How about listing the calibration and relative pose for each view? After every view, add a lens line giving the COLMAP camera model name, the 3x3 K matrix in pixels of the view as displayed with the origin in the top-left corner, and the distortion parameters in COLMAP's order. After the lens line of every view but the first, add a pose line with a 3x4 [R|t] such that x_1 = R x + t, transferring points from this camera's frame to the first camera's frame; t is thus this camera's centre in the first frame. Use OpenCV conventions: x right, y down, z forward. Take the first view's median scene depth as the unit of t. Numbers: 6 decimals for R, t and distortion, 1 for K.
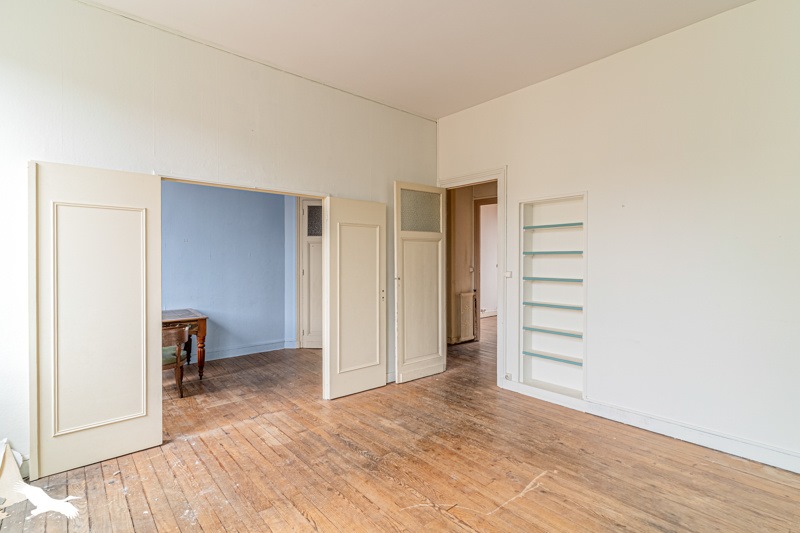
lens RADIAL K [[404.1, 0, 401.9], [0, 404.1, 264.6], [0, 0, 1]] dist [0.003620, -0.002340]
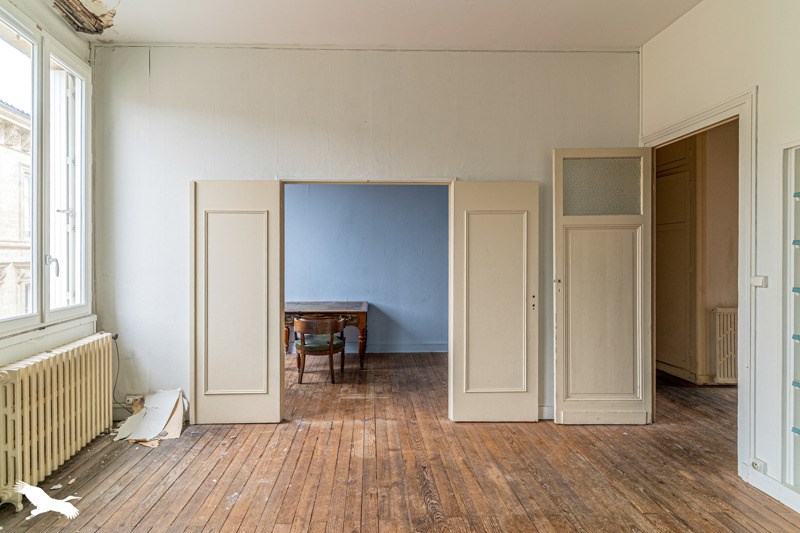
lens RADIAL K [[404.1, 0, 401.8], [0, 404.1, 259.8], [0, 0, 1]] dist [0.003620, -0.002340]
pose [[0.753447, 0.004497, -0.657493, 0.289671], [-0.006495, 0.999979, -0.000604, -0.002310], [0.657477, 0.004725, 0.753460, 0.288196]]
